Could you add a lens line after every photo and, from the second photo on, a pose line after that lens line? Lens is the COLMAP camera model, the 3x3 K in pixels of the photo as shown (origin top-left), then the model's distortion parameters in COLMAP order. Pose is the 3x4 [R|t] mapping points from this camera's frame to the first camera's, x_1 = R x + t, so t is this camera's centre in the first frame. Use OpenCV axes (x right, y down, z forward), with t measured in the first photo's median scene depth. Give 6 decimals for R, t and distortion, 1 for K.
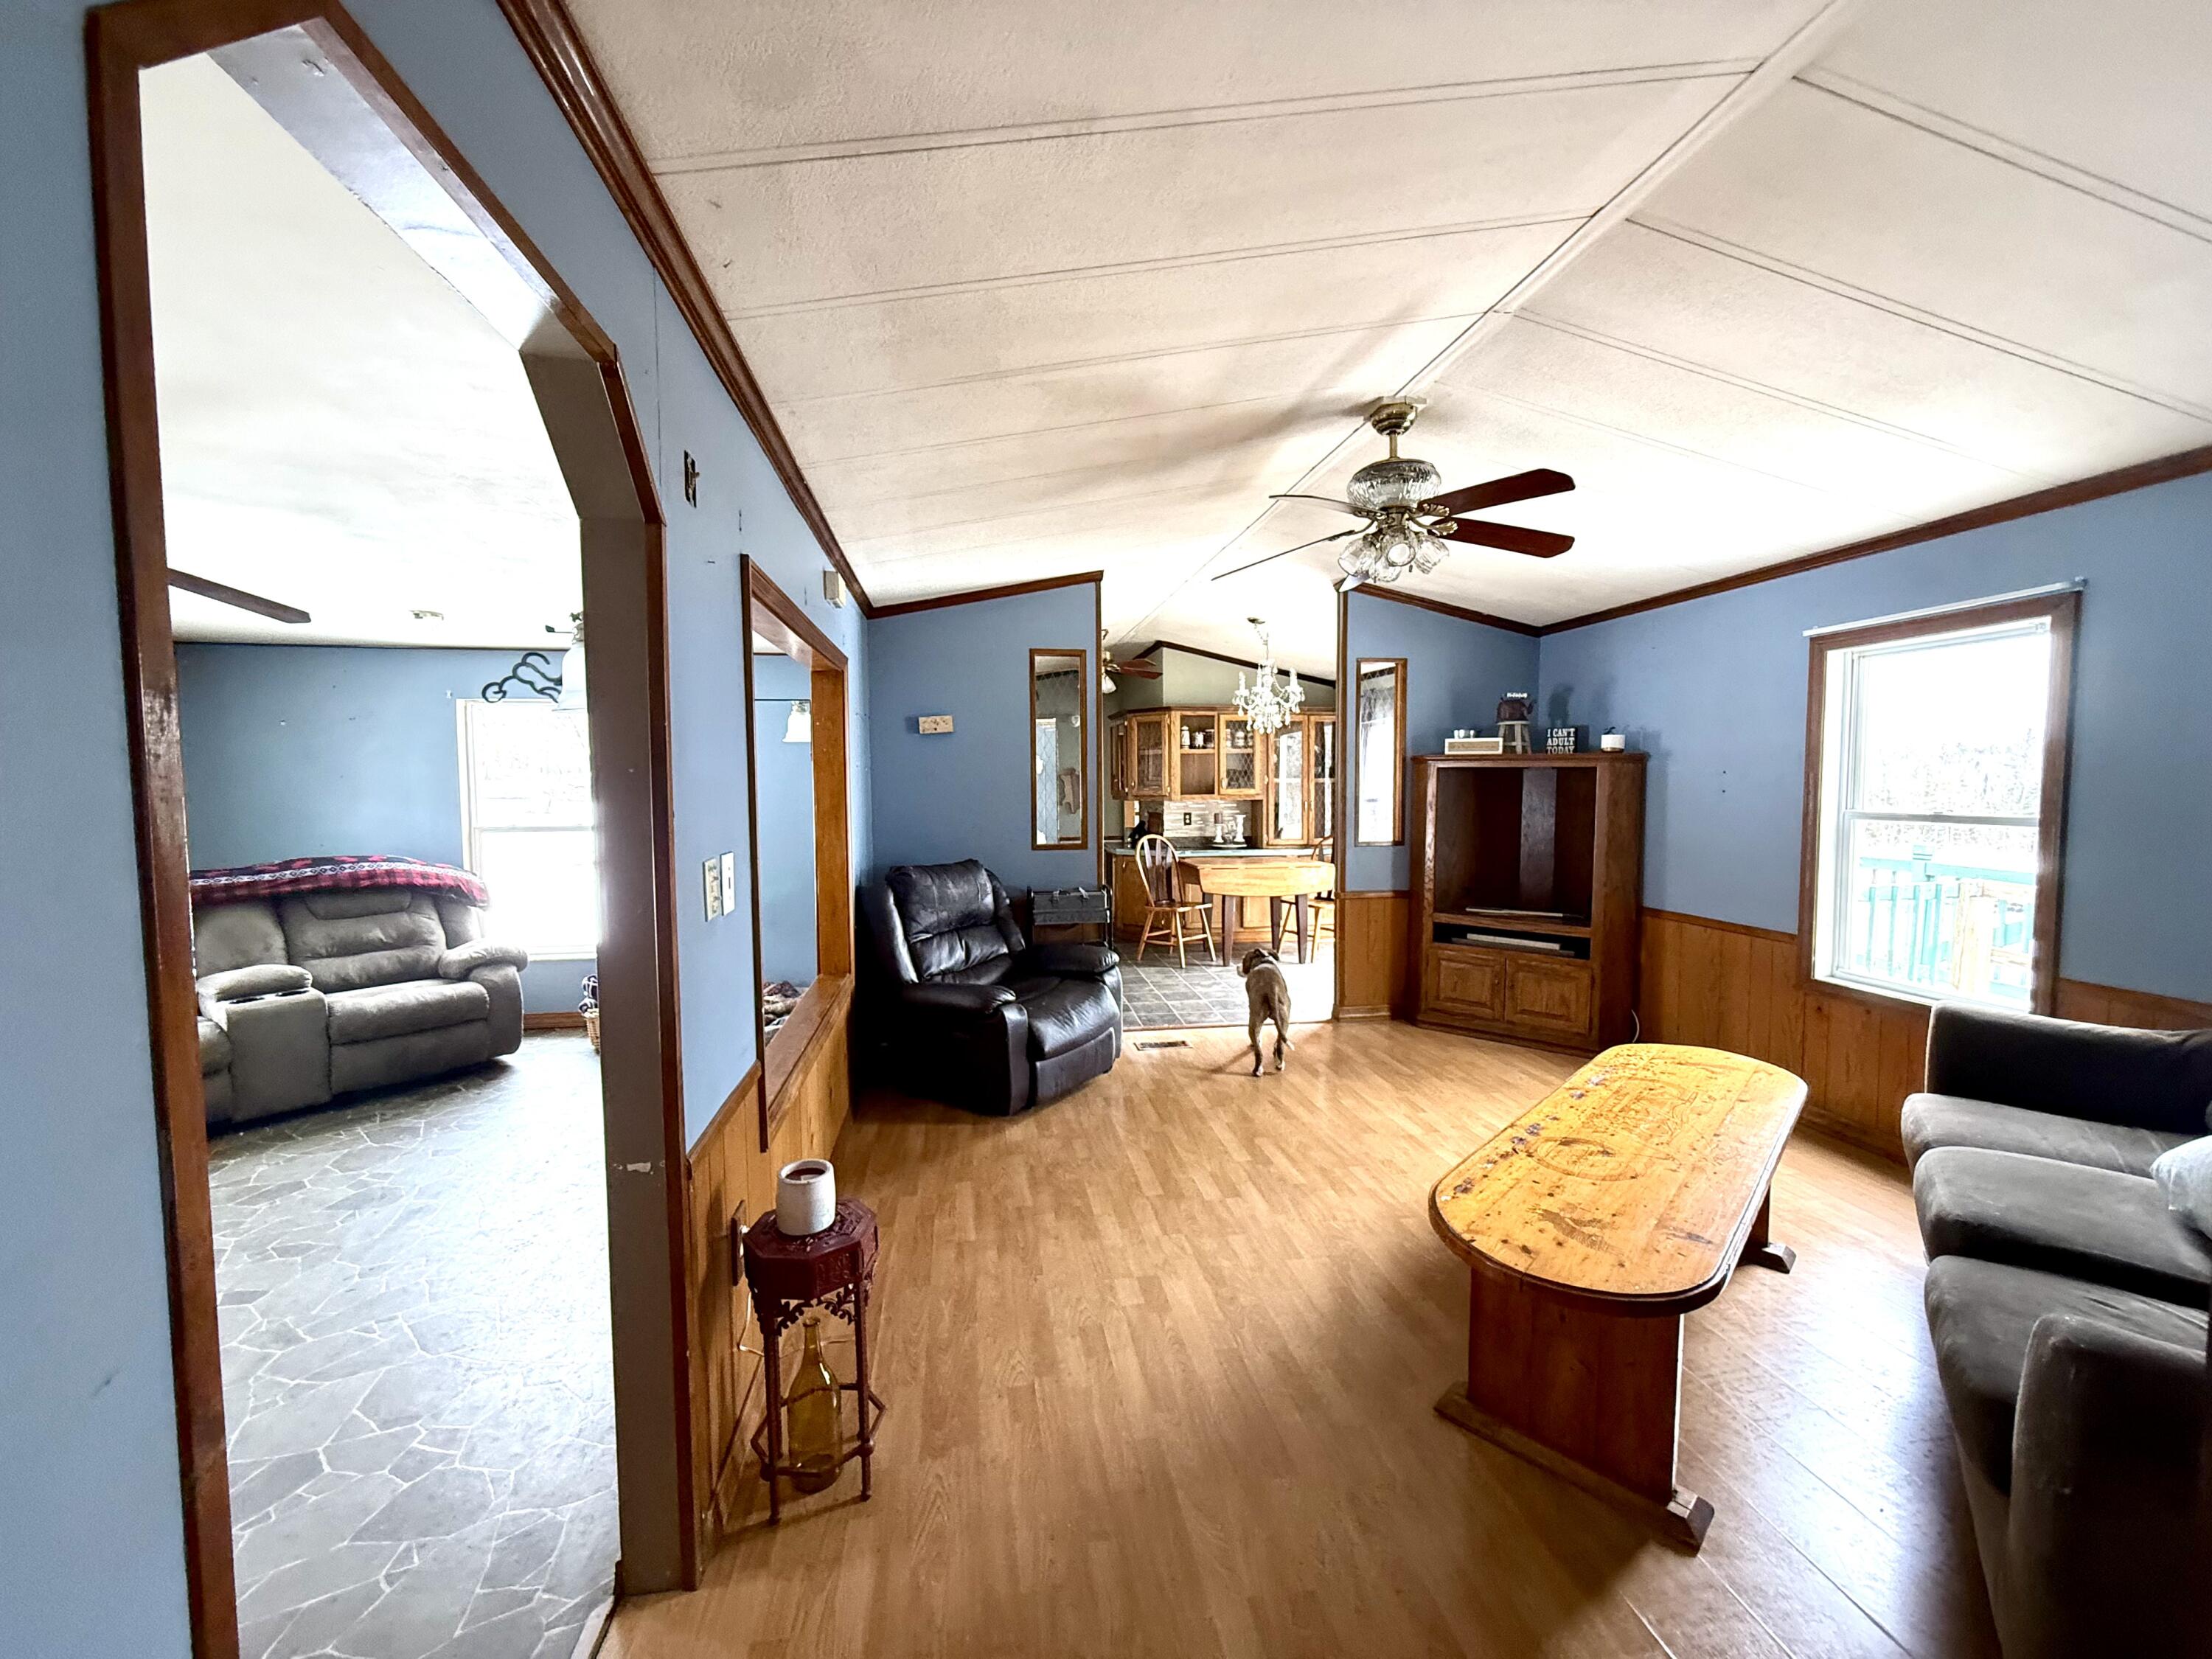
lens RADIAL K [[877.6, 0, 1110.7], [0, 877.6, 832.8], [0, 0, 1]] dist [-0.004267, -0.000814]
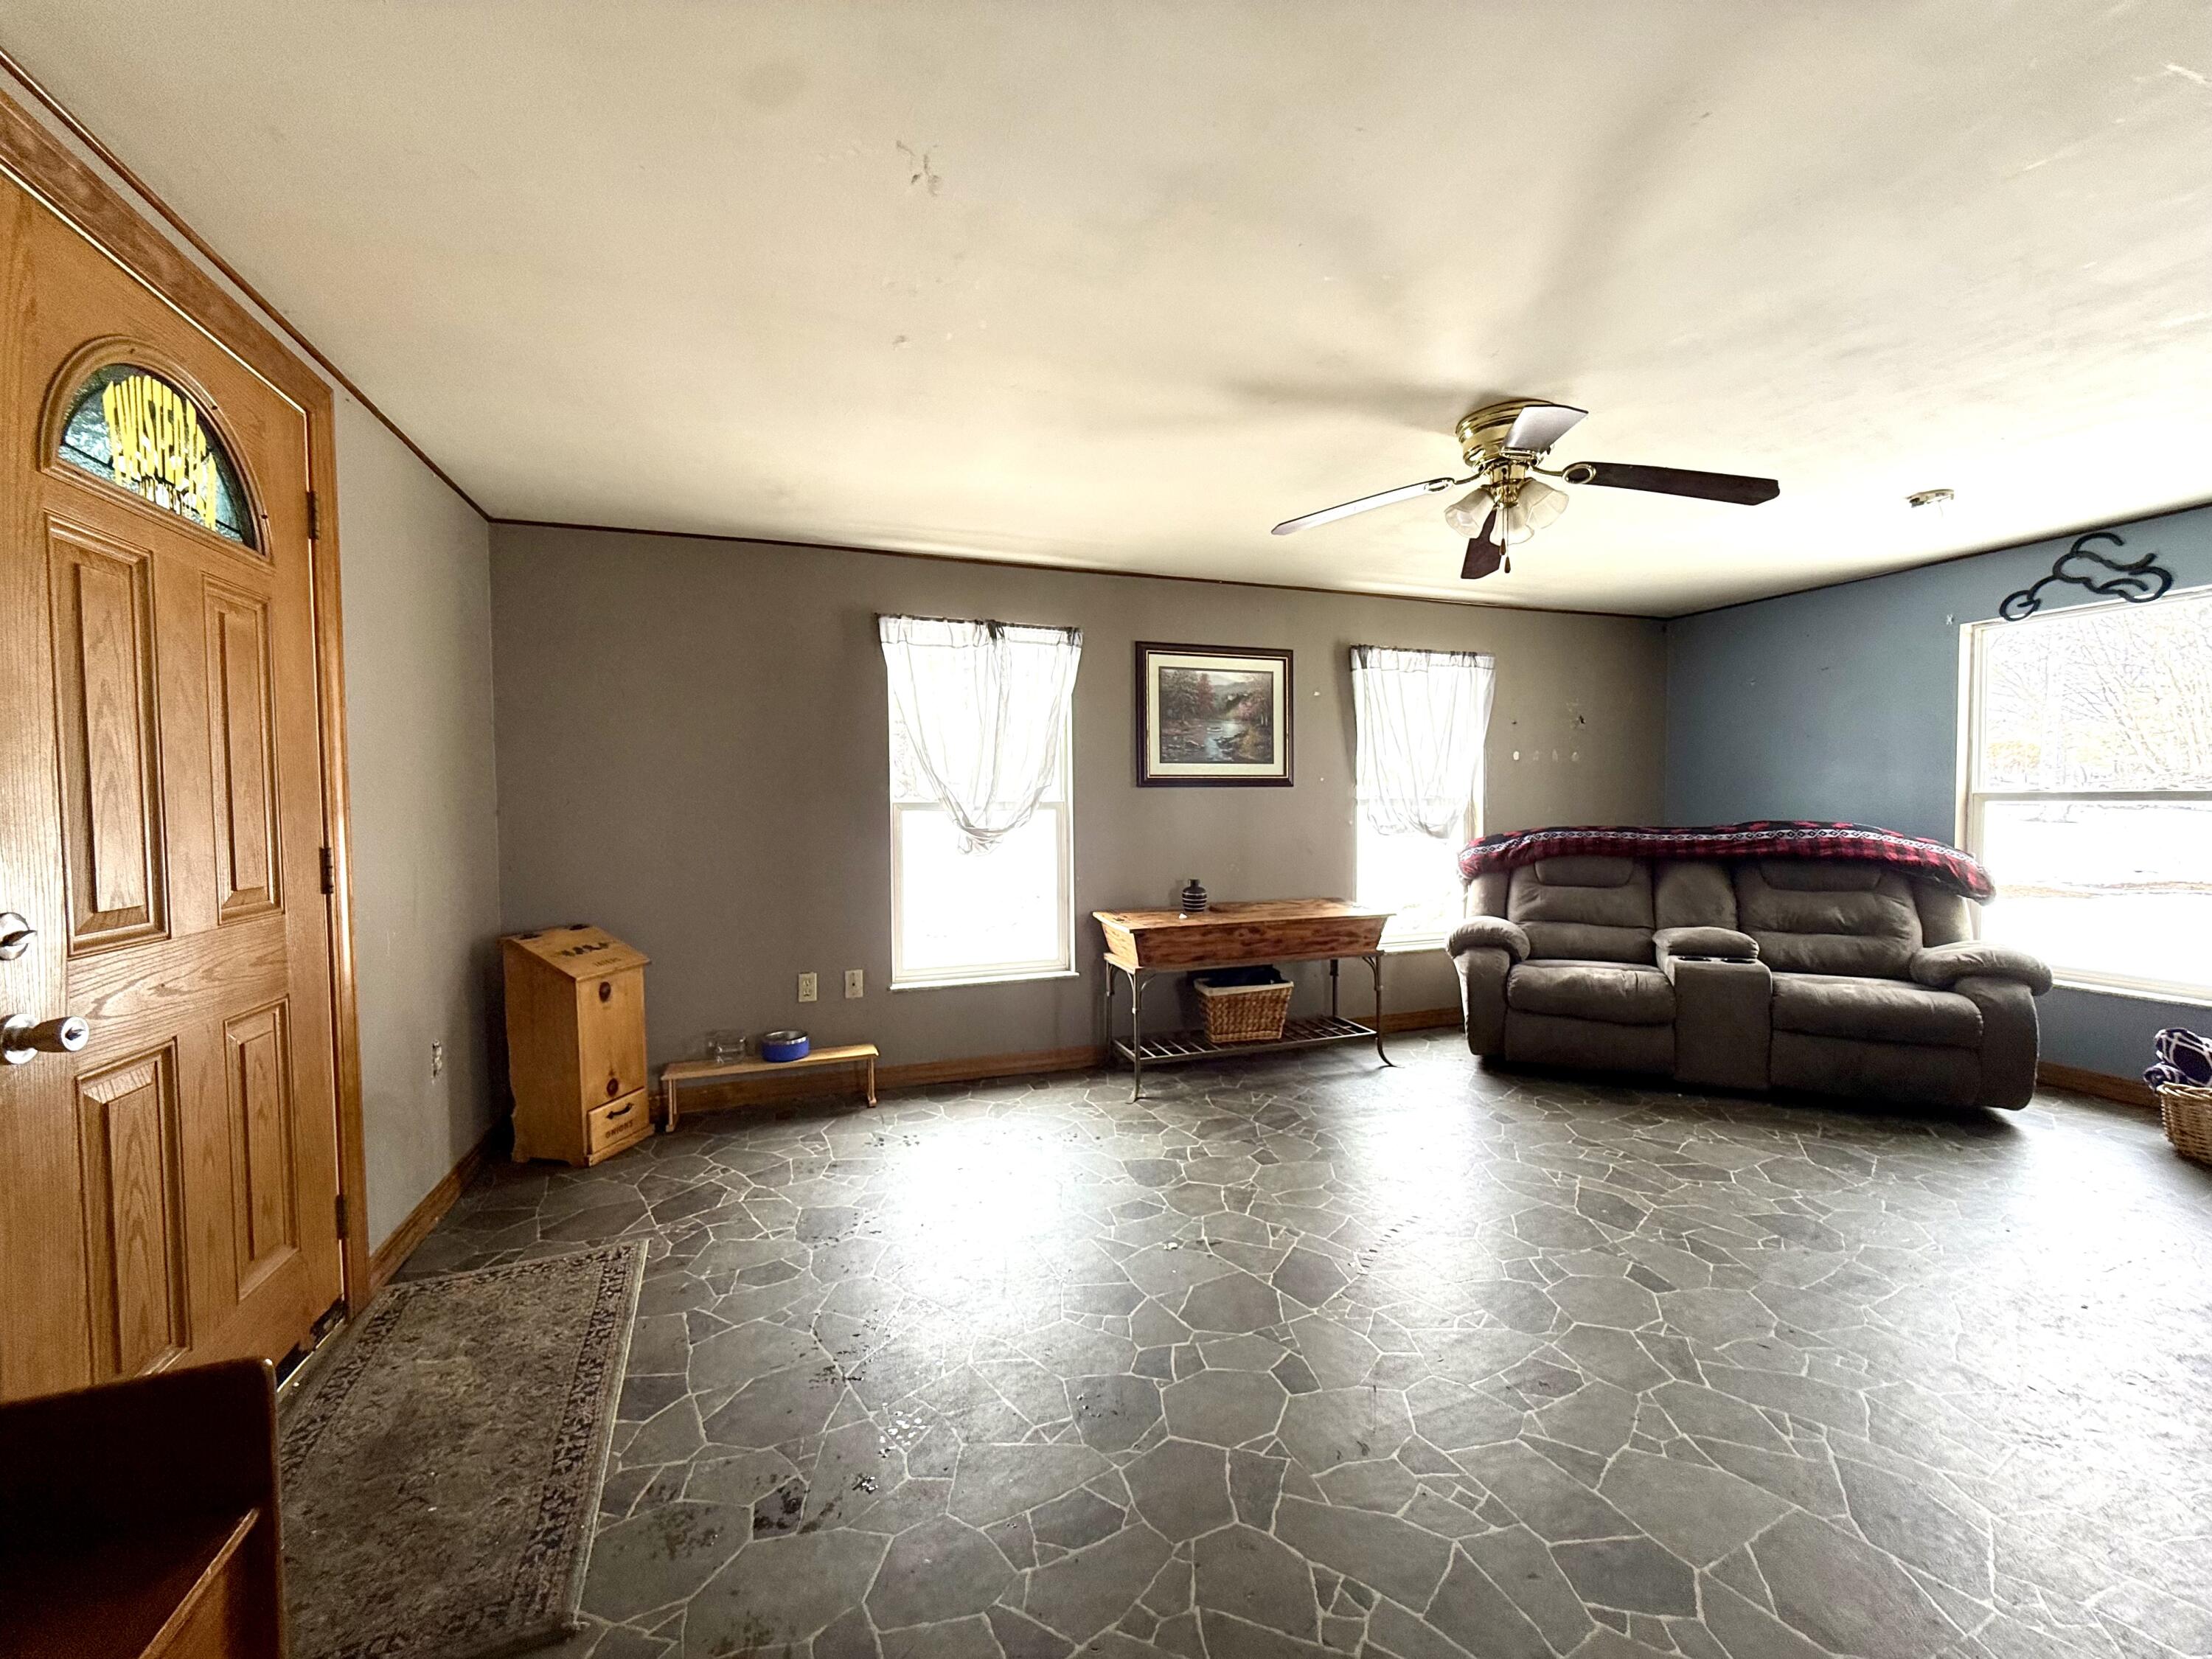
lens RADIAL K [[877.6, 0, 1103.7], [0, 877.6, 832.8], [0, 0, 1]] dist [-0.004267, -0.000814]
pose [[0.169034, 0.036374, -0.984939, -0.144311], [-0.047899, 0.998441, 0.028652, 0.051843], [0.984446, 0.042334, 0.170513, 0.175217]]
